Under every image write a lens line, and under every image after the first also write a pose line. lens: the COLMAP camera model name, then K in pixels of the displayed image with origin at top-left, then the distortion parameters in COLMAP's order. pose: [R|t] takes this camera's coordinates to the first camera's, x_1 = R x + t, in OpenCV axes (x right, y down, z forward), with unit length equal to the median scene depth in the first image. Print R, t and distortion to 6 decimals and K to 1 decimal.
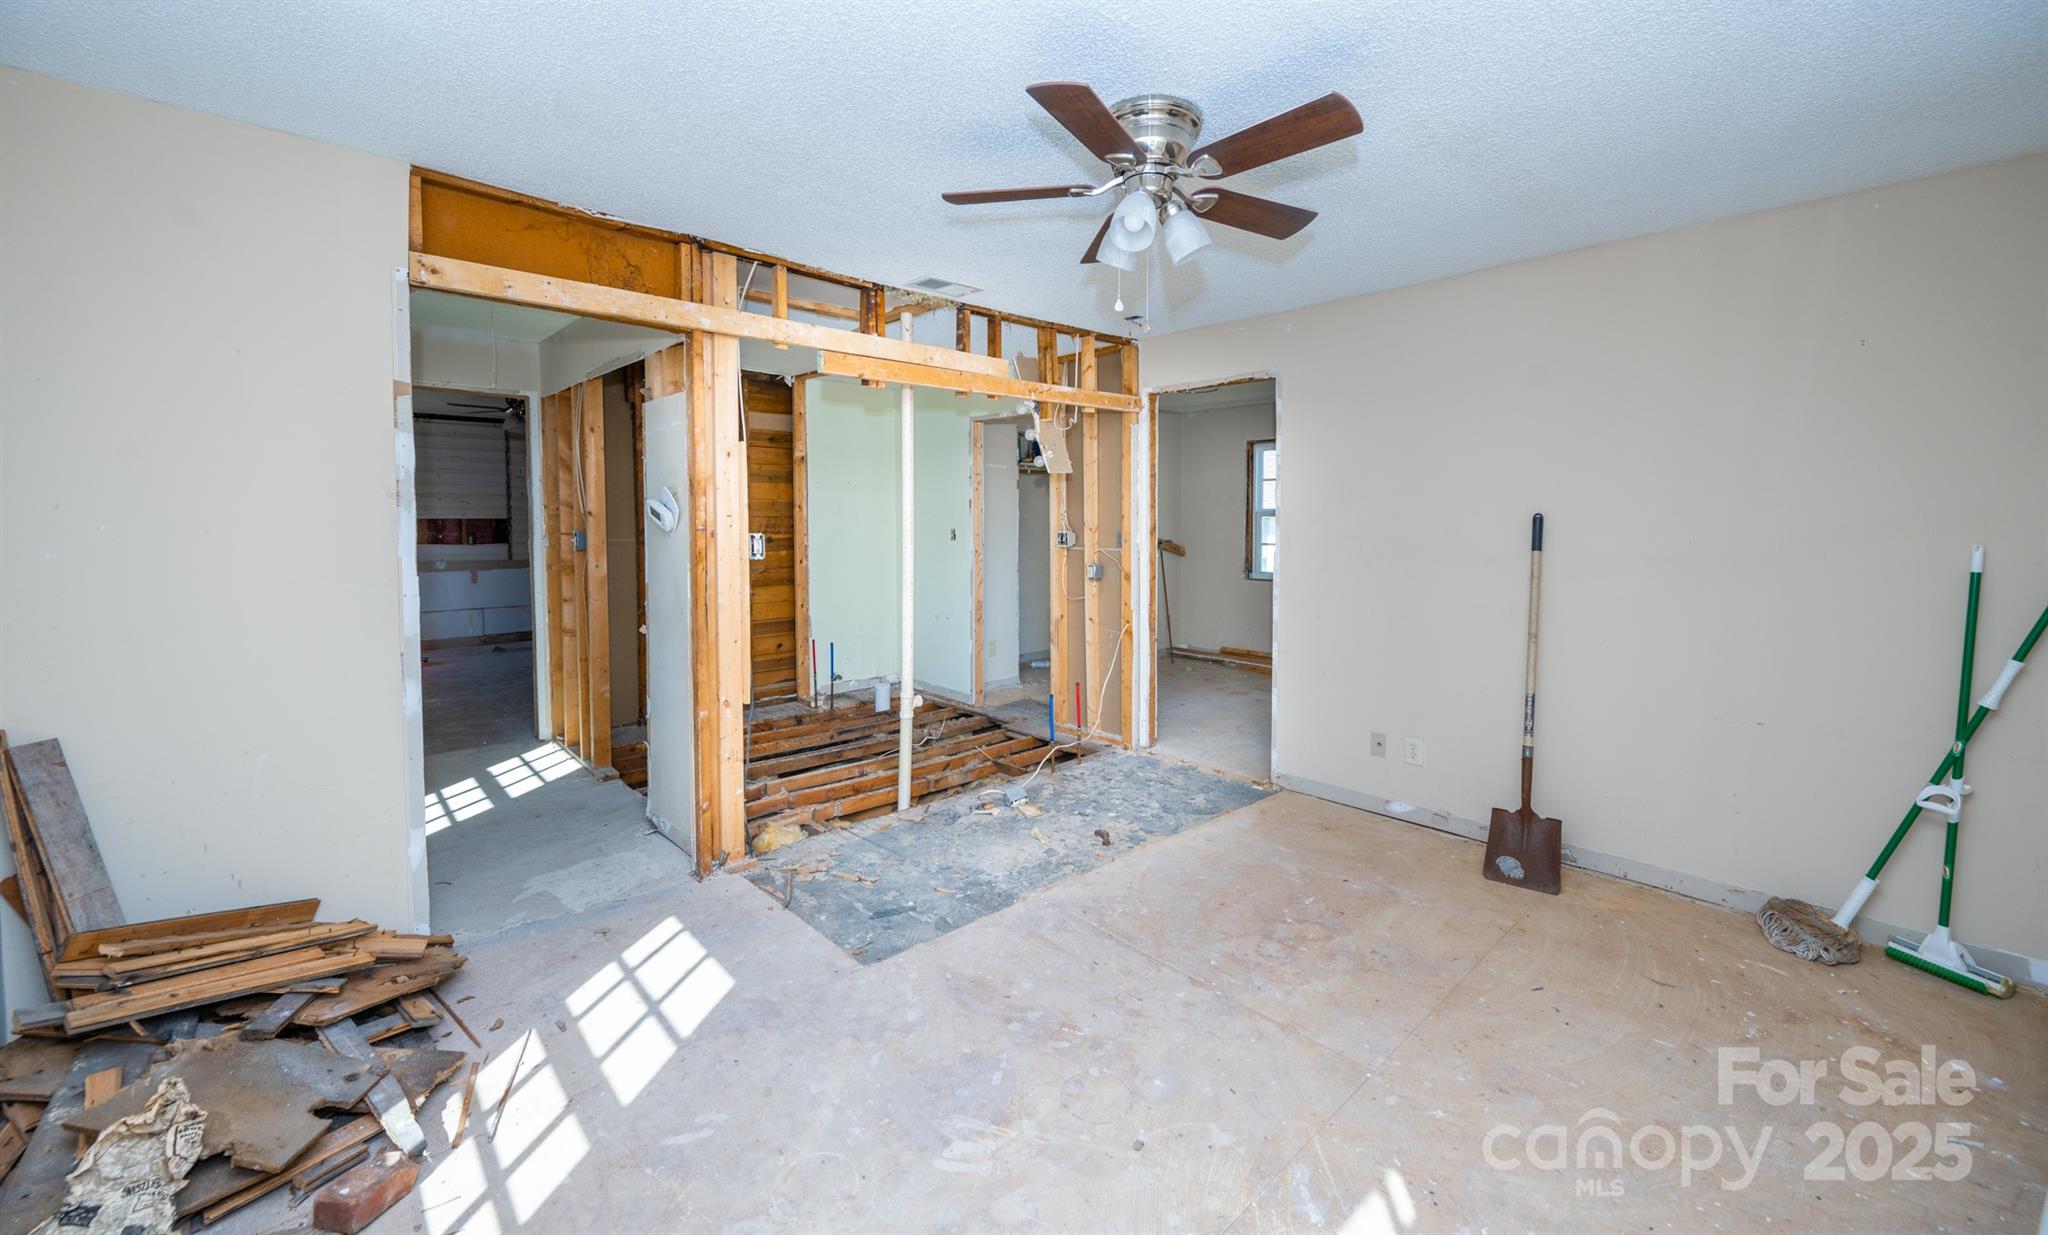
lens RADIAL K [[801.9, 0, 1022.5], [0, 801.9, 556.2], [0, 0, 1]] dist [-0.000840, -0.000050]
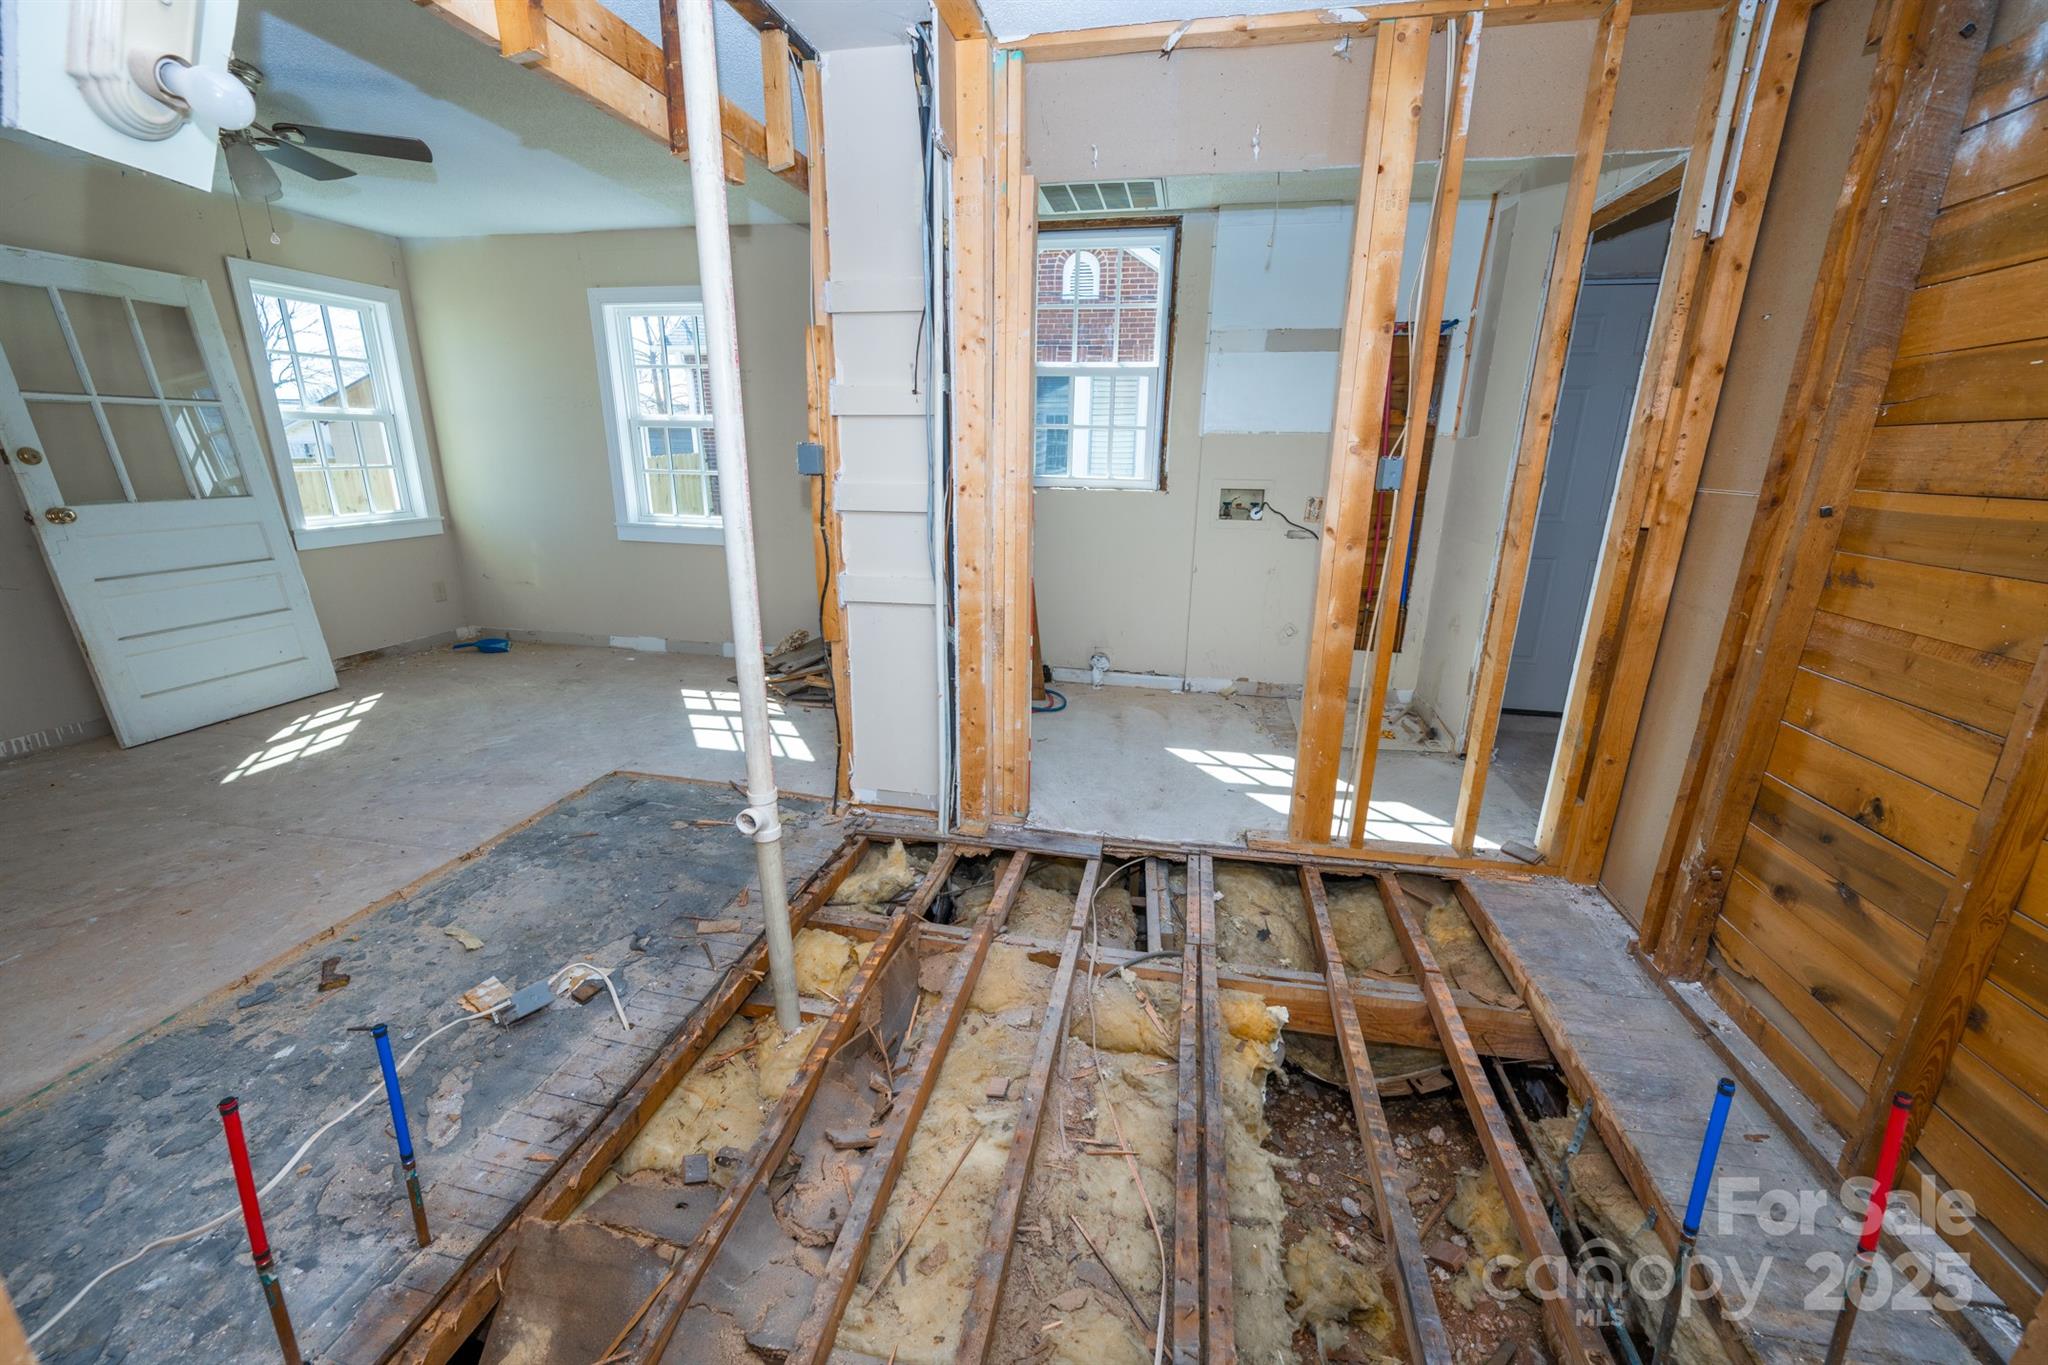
lens RADIAL K [[799.9, 0, 1024.0], [0, 799.9, 682.5], [0, 0, 1]] dist [-0.000453, -0.000091]
pose [[-0.807173, 0.155940, -0.569345, -0.009123], [-0.043333, 0.946223, 0.320599, -0.073841], [0.588722, 0.283450, -0.757009, 1.989930]]
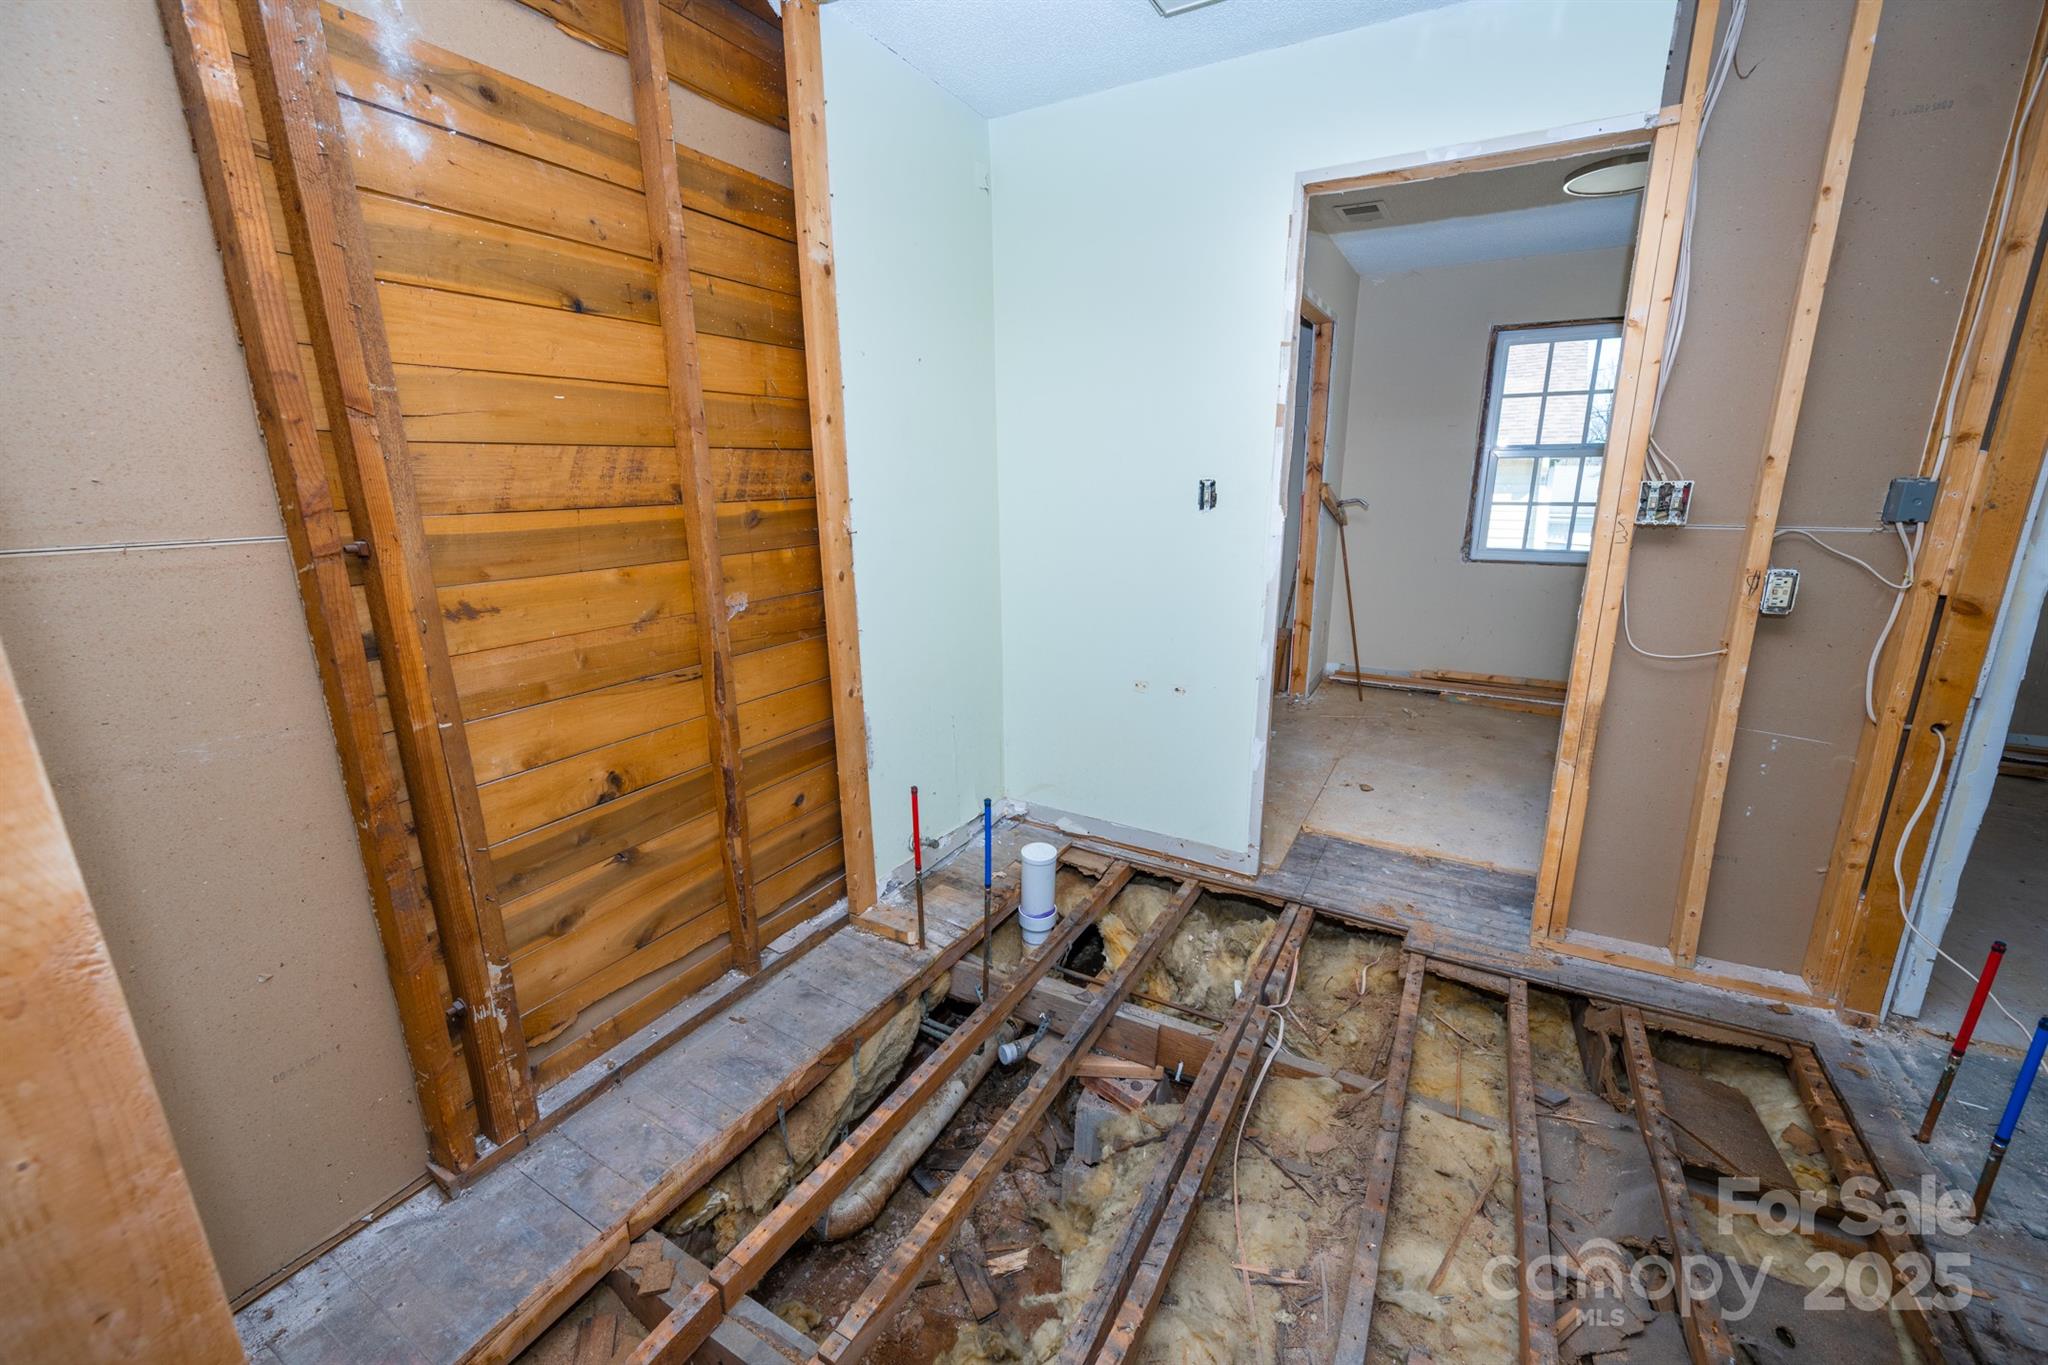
lens RADIAL K [[799.9, 0, 1024.0], [0, 799.9, 682.5], [0, 0, 1]] dist [-0.000453, -0.000091]
pose [[0.951627, -0.083887, 0.295582, -0.637591], [0.022514, 0.978460, 0.205207, -0.039472], [-0.306429, -0.188625, 0.933017, 1.288520]]
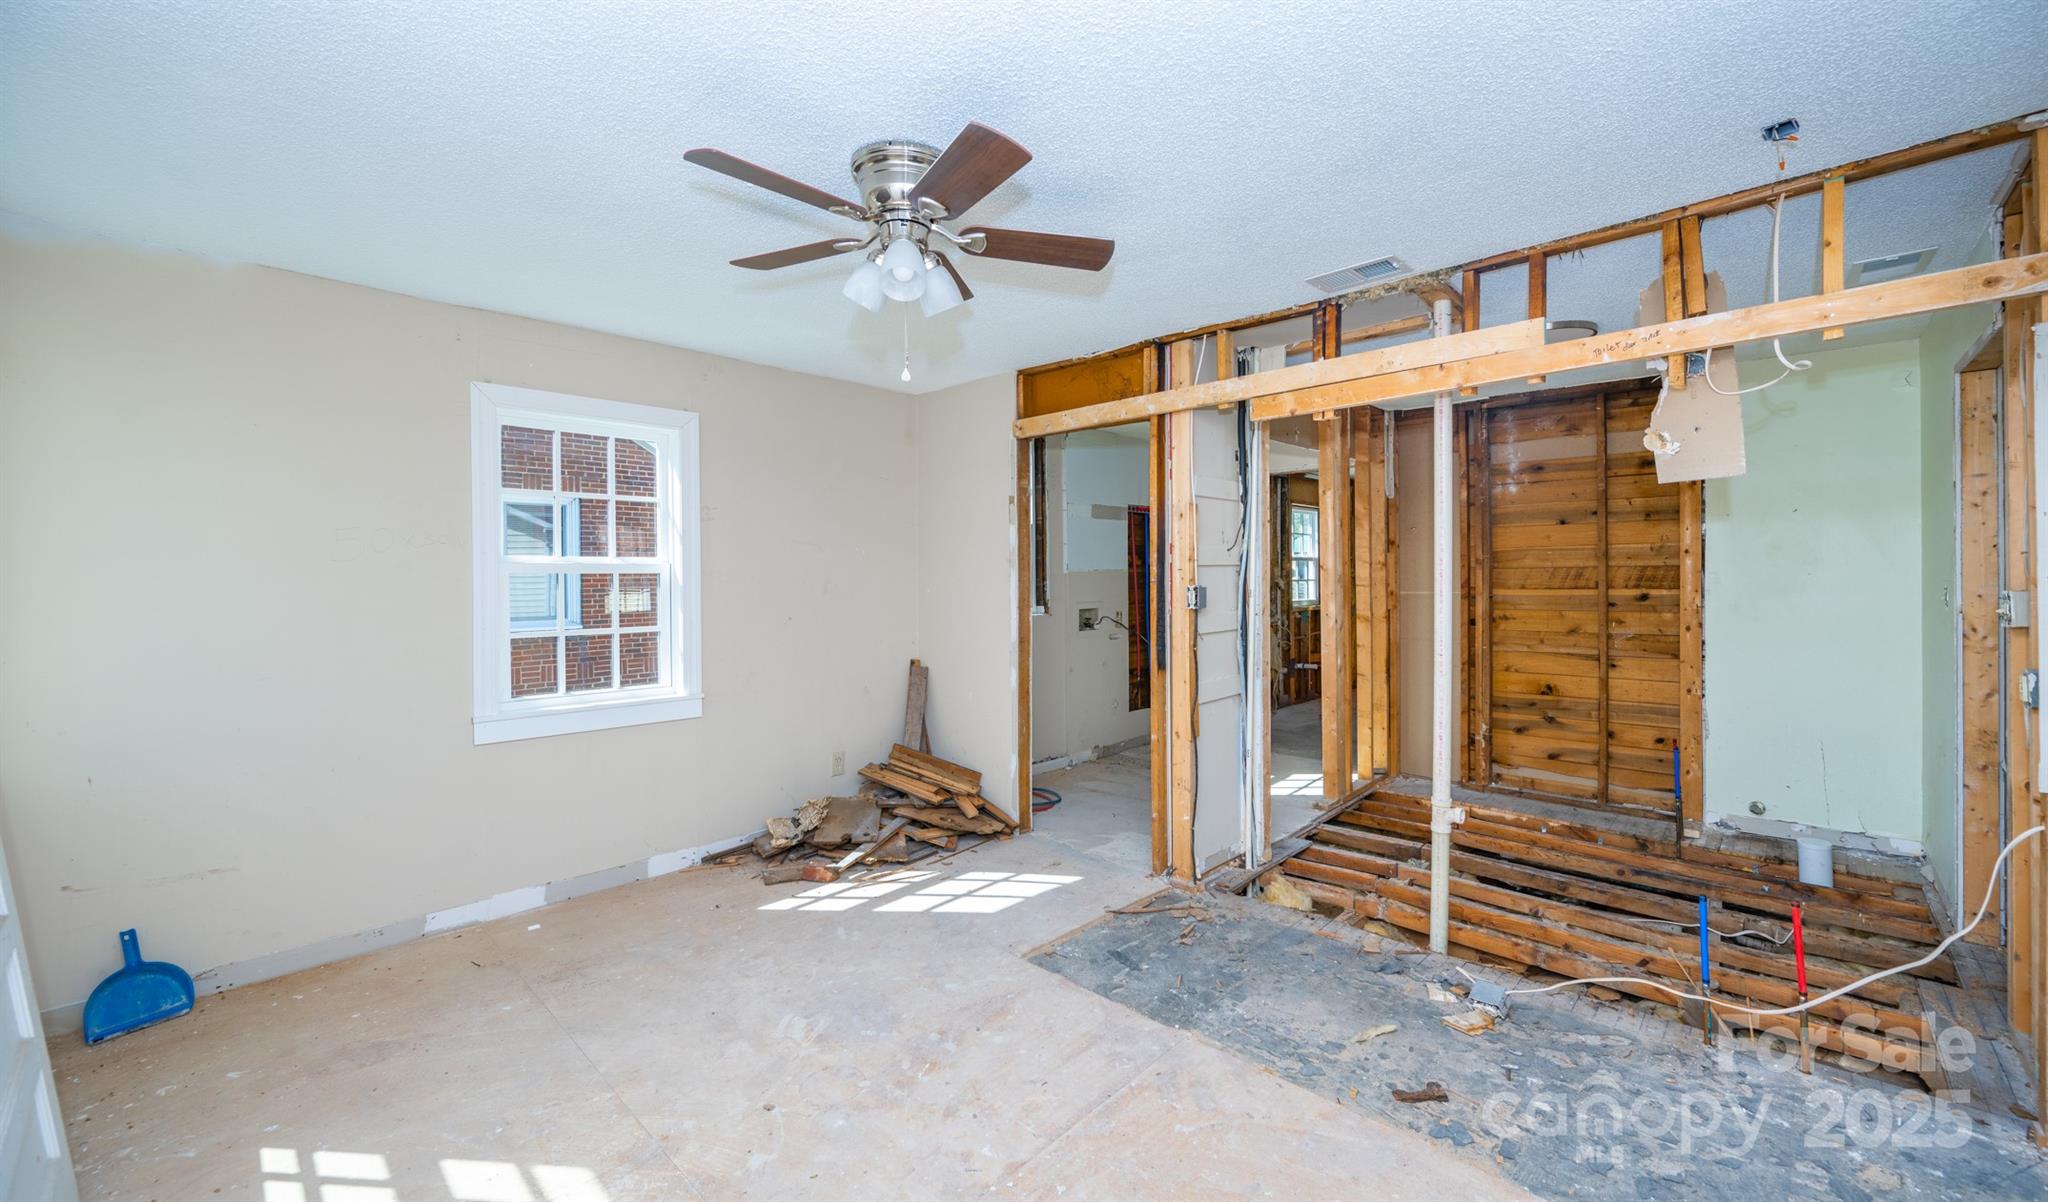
lens RADIAL K [[798.5, 0, 1039.7], [0, 798.5, 582.7], [0, 0, 1]] dist [0.001103, 0.000119]
pose [[0.072385, 0.006979, -0.997352, 0.802133], [-0.038646, 0.999244, 0.004188, -0.030118], [0.996628, 0.038241, 0.072600, 0.773338]]
